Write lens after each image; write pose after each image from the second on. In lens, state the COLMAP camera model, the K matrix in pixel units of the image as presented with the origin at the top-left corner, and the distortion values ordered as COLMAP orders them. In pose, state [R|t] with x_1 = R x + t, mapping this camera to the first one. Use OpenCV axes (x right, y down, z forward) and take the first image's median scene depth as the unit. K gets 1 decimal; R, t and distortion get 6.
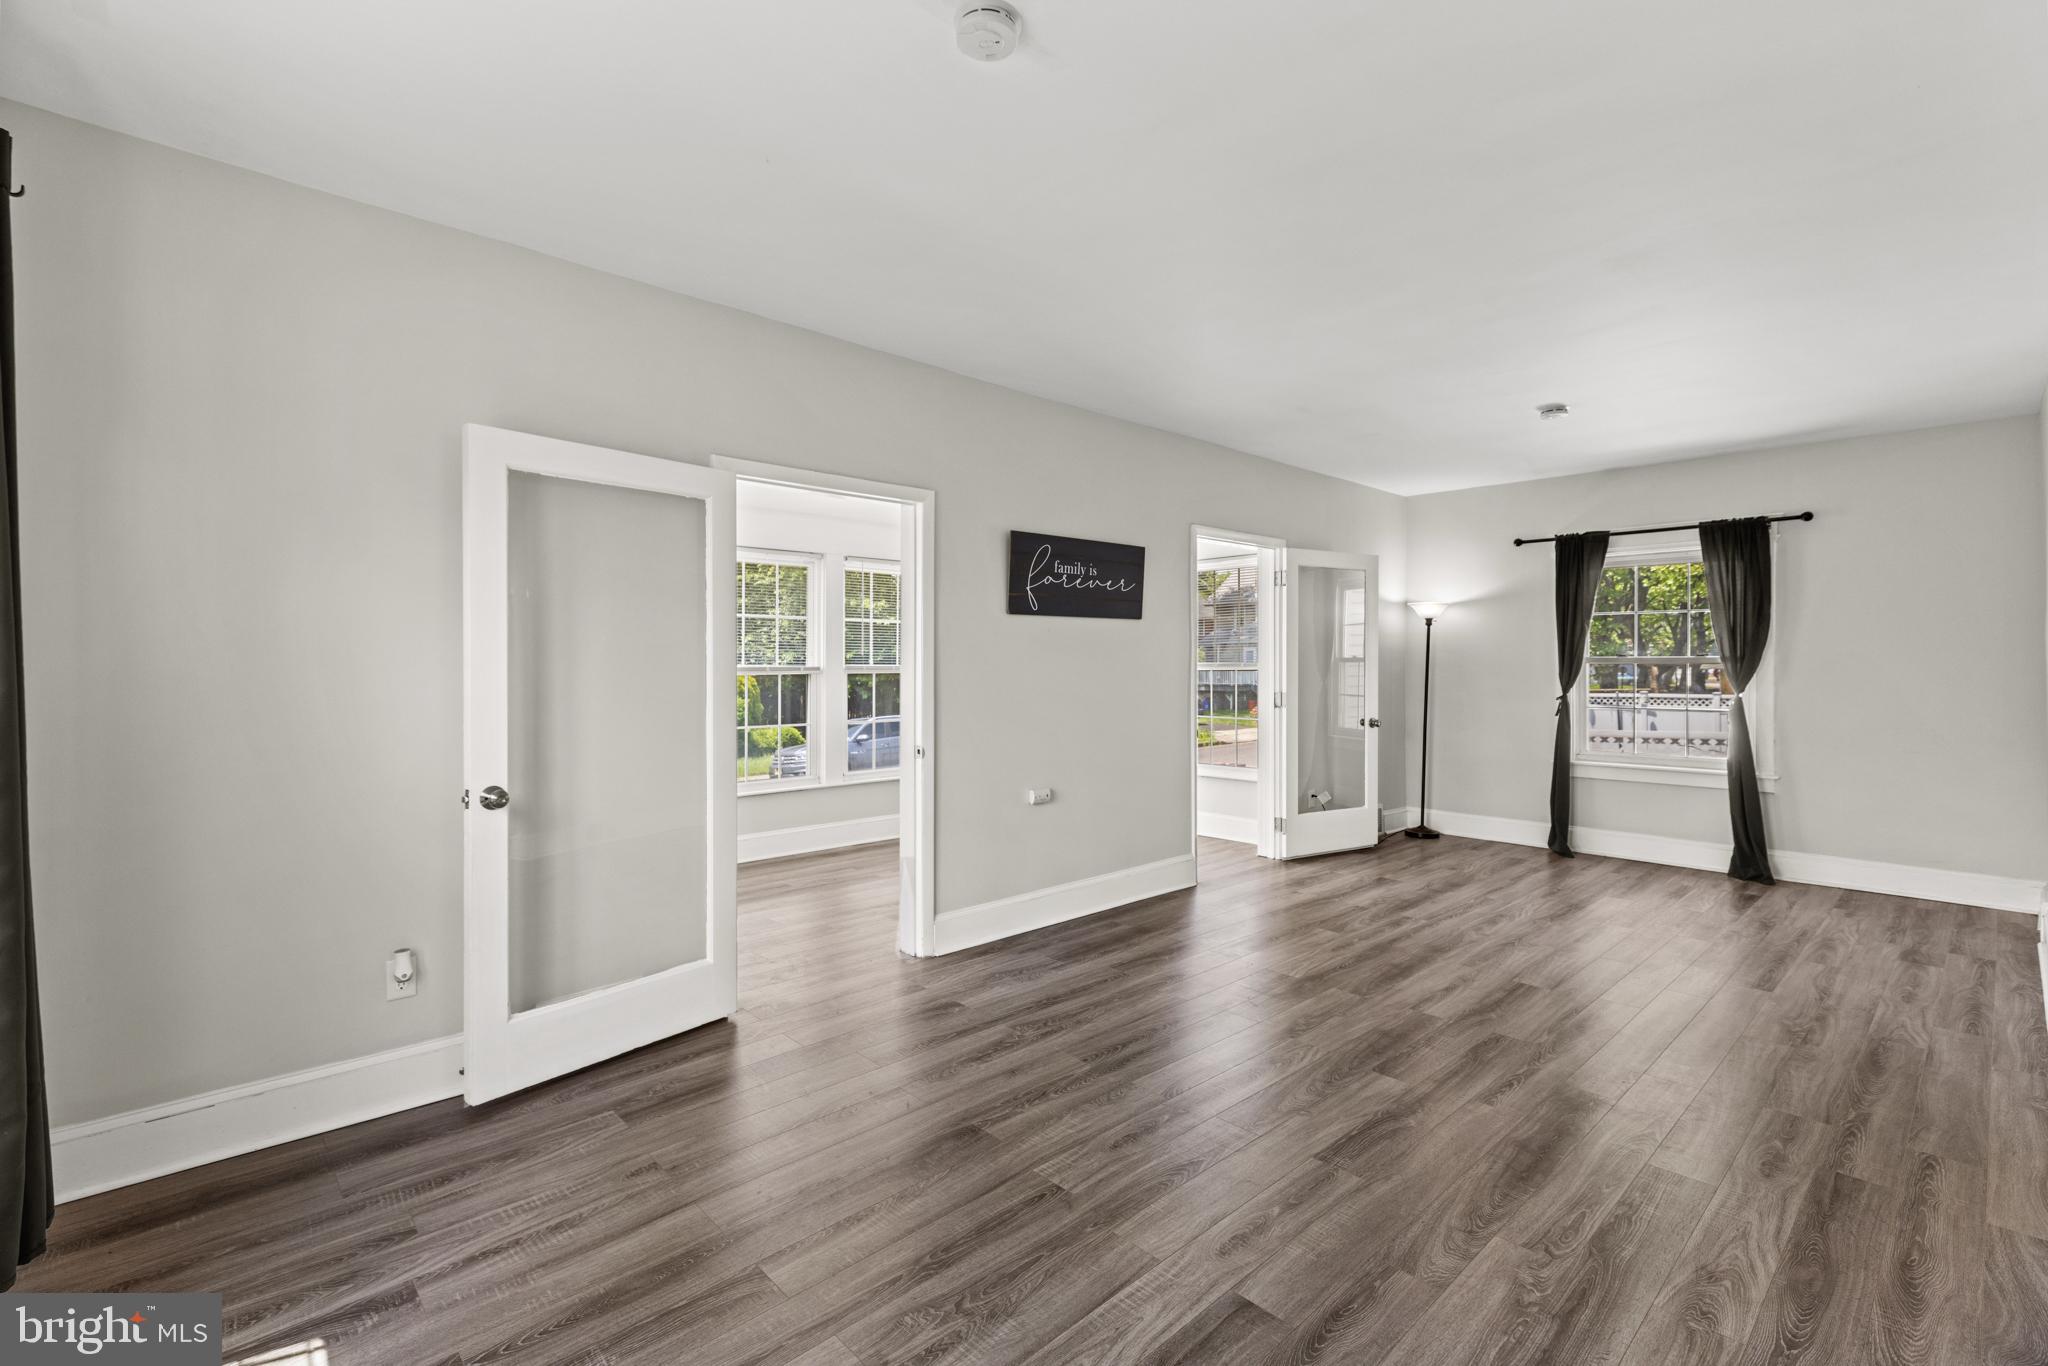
lens RADIAL K [[918.6, 0, 1019.5], [0, 918.6, 668.2], [0, 0, 1]] dist [0.003389, 0.000140]
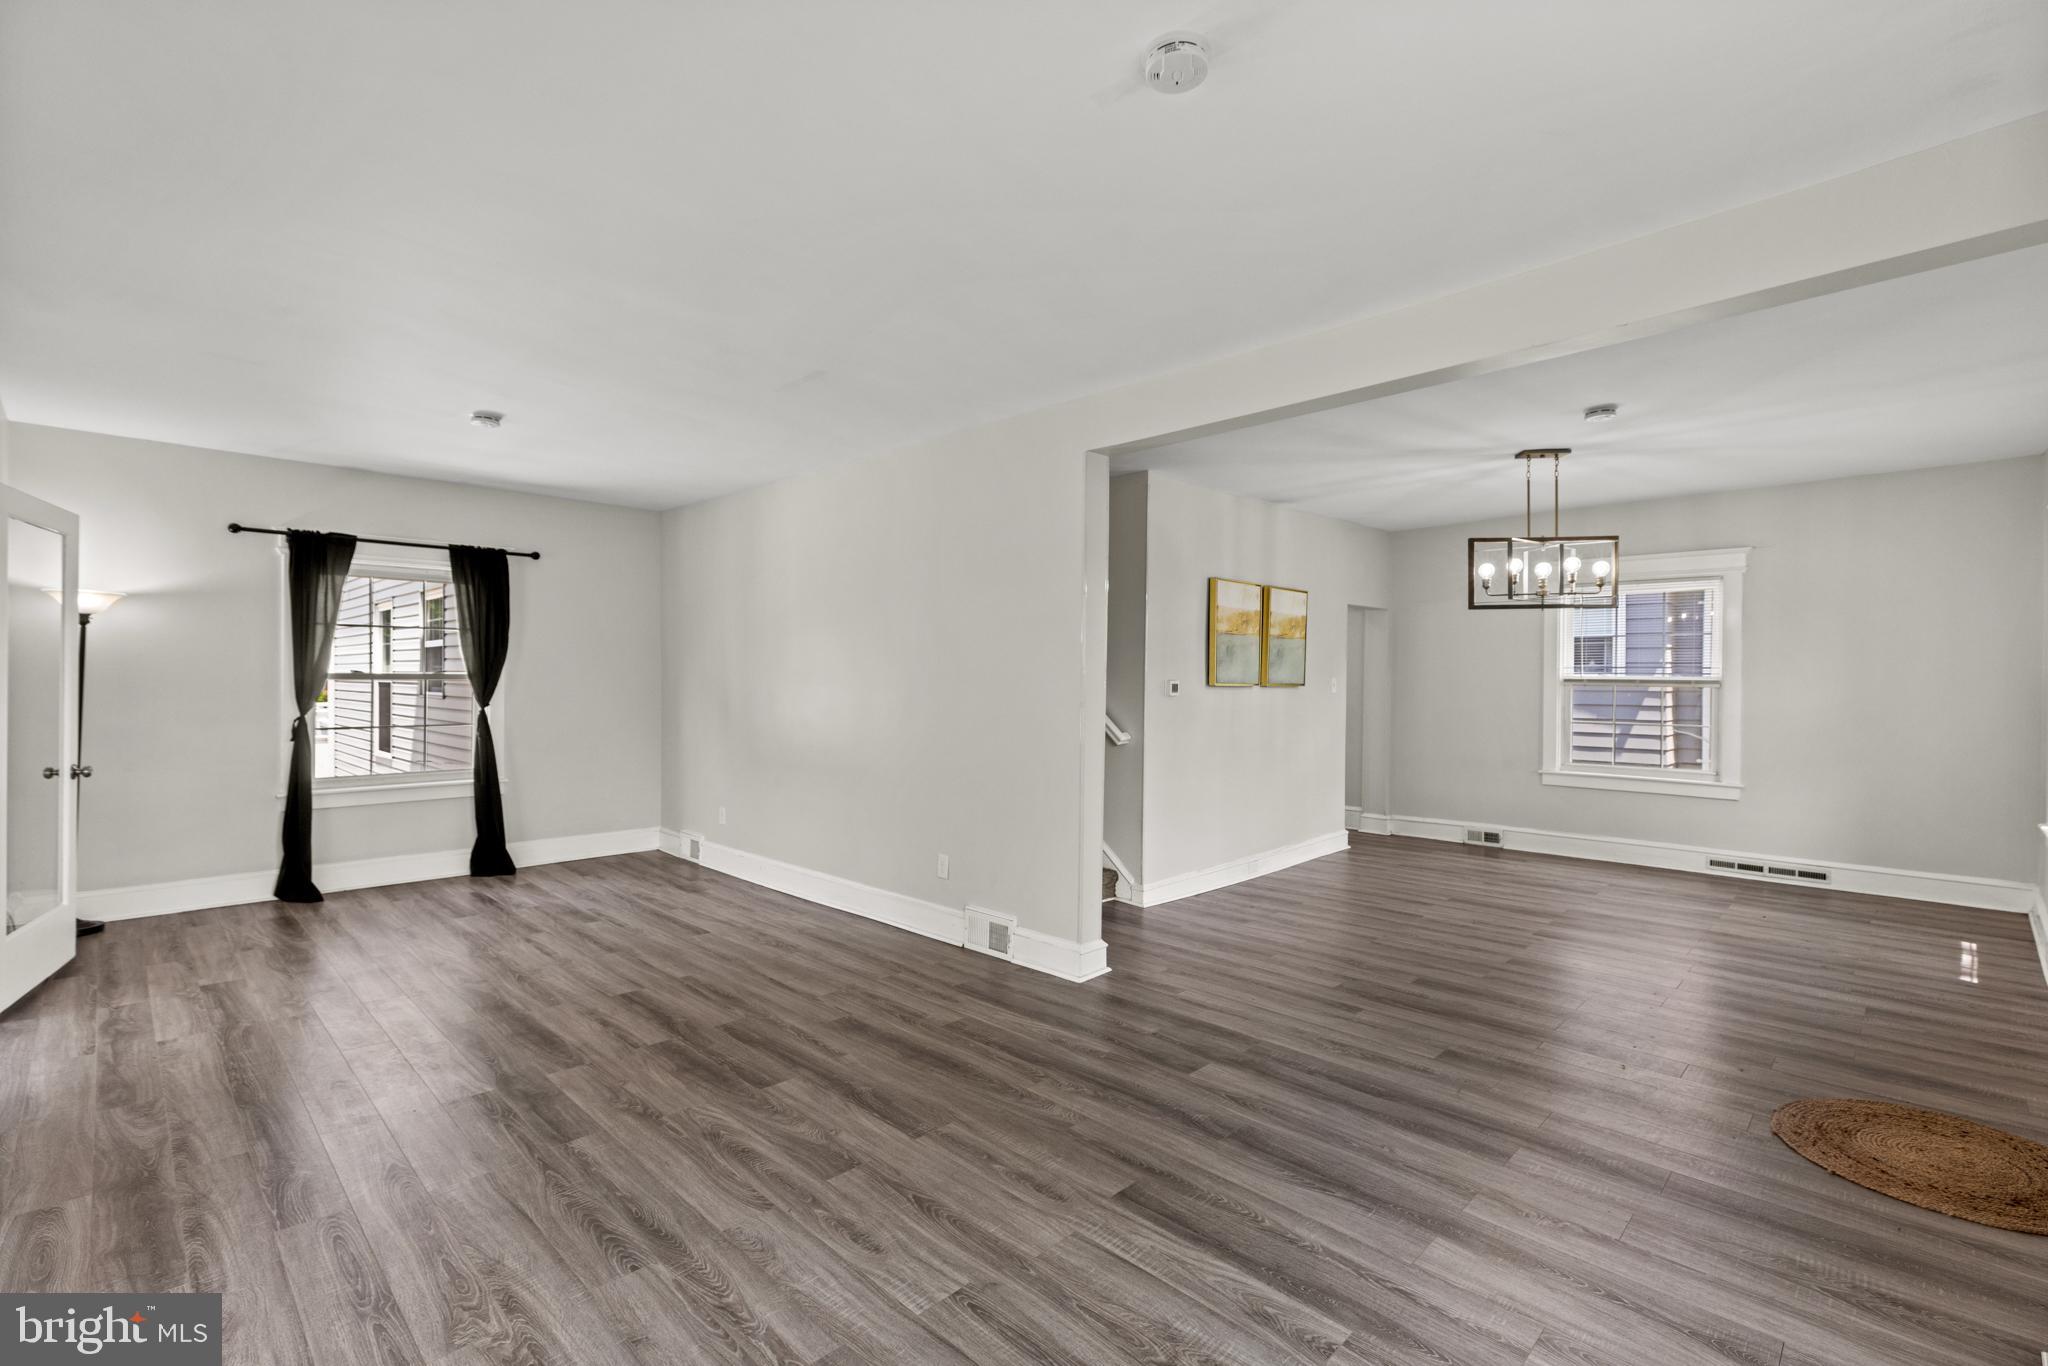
lens RADIAL K [[918.6, 0, 1035.2], [0, 918.6, 701.0], [0, 0, 1]] dist [0.003389, 0.000140]
pose [[-0.048064, -0.027604, 0.998463, -0.523359], [0.001069, 0.999616, 0.027688, -0.015250], [-0.998844, 0.002398, -0.048016, 0.615617]]
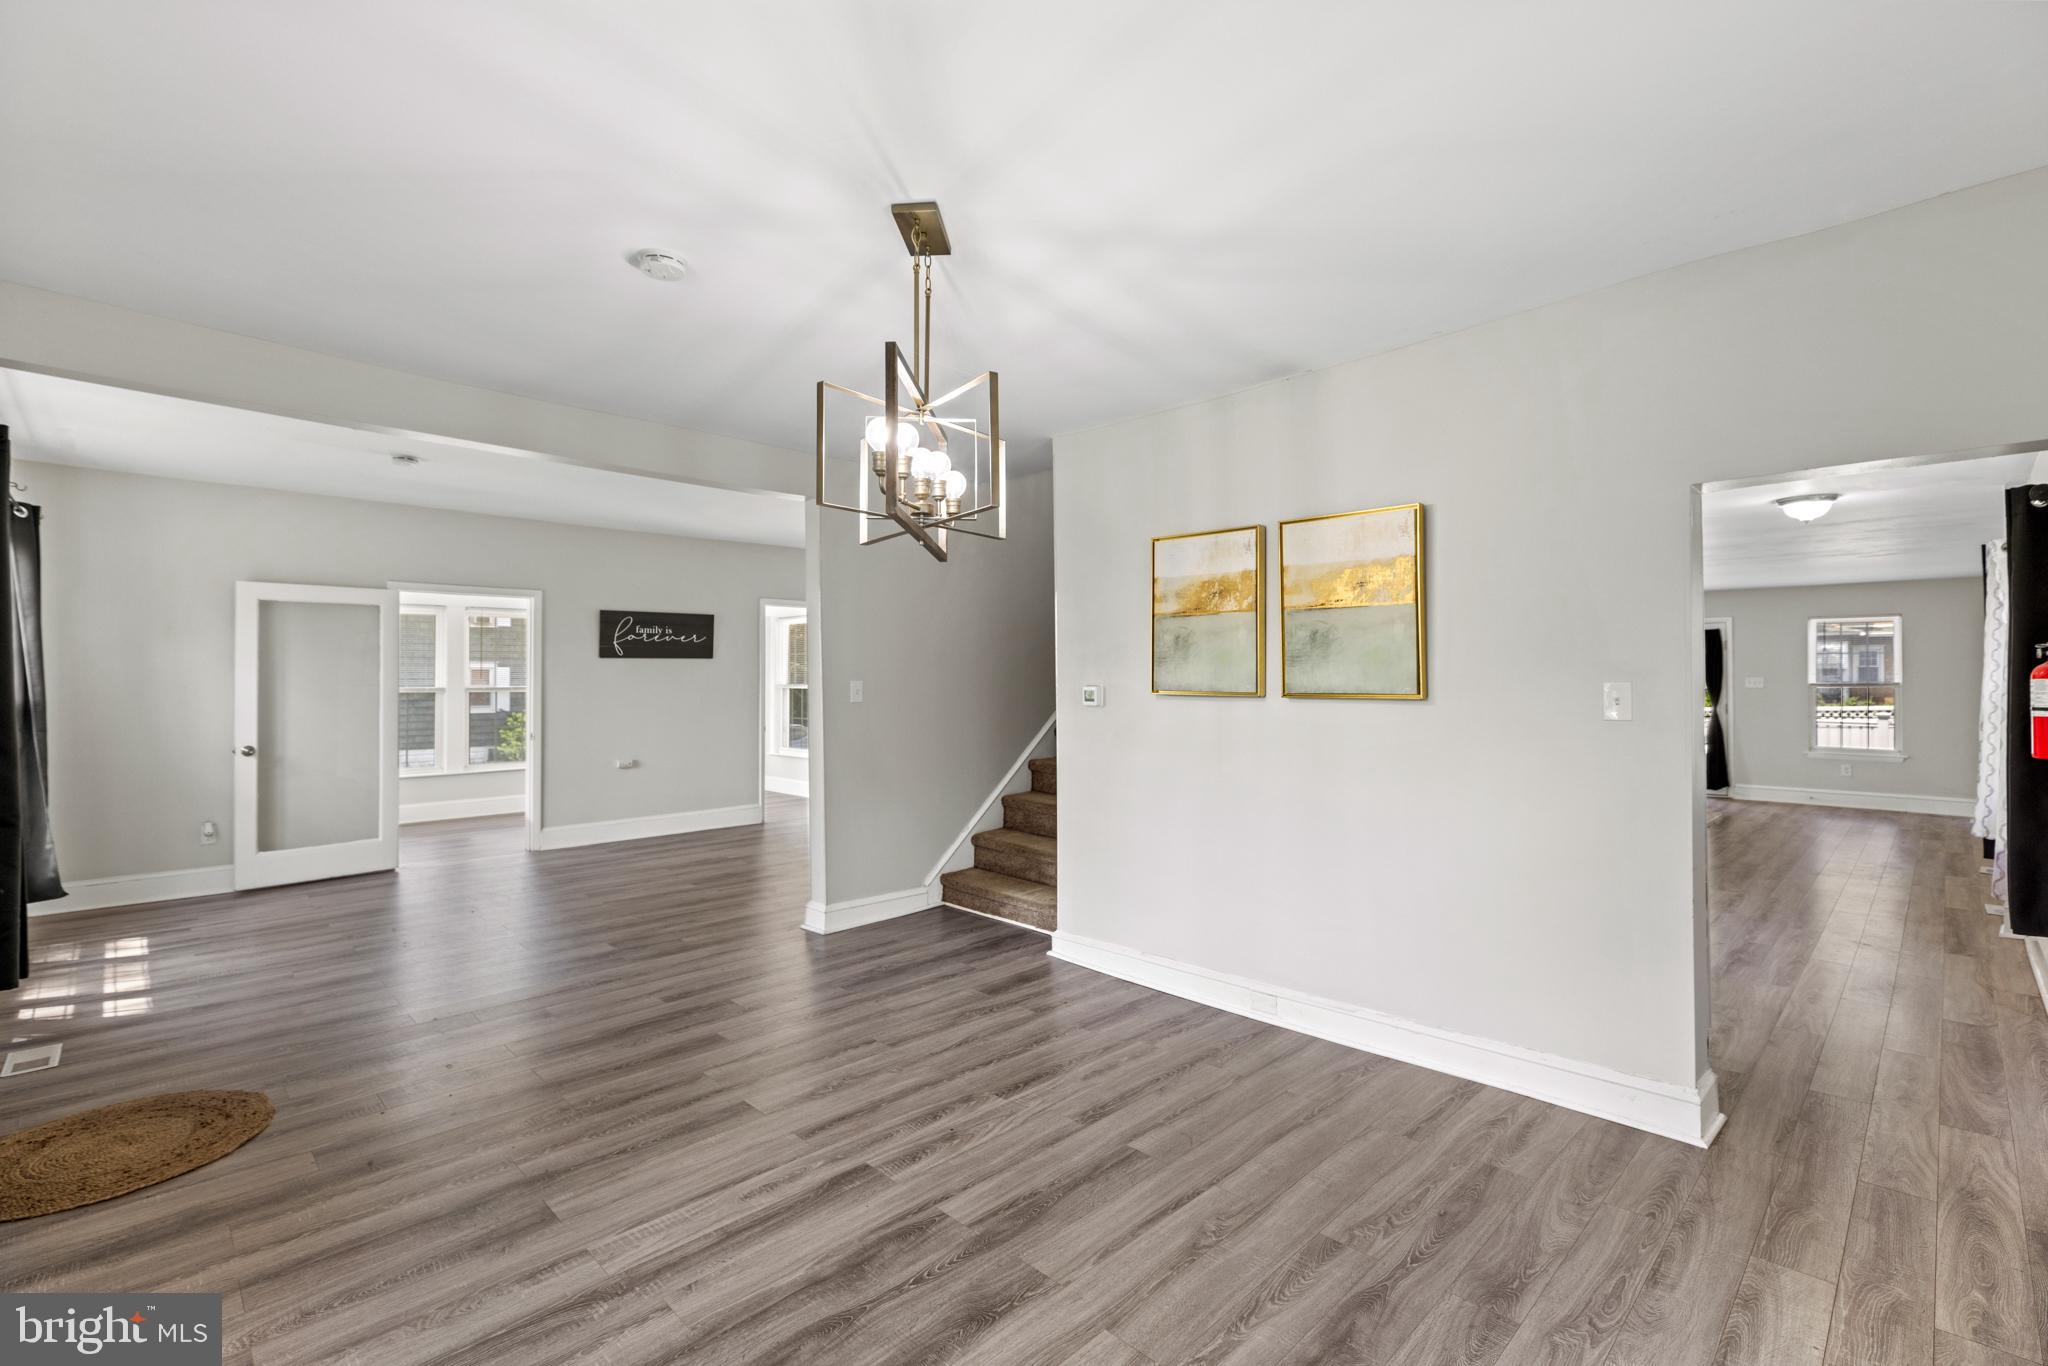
lens RADIAL K [[918.6, 0, 1014.0], [0, 918.6, 673.2], [0, 0, 1]] dist [0.003389, 0.000140]
pose [[0.999800, -0.003719, 0.019633, 0.887070], [0.003926, 0.999937, -0.010551, -0.010304], [-0.019593, 0.010626, 0.999752, -0.904376]]
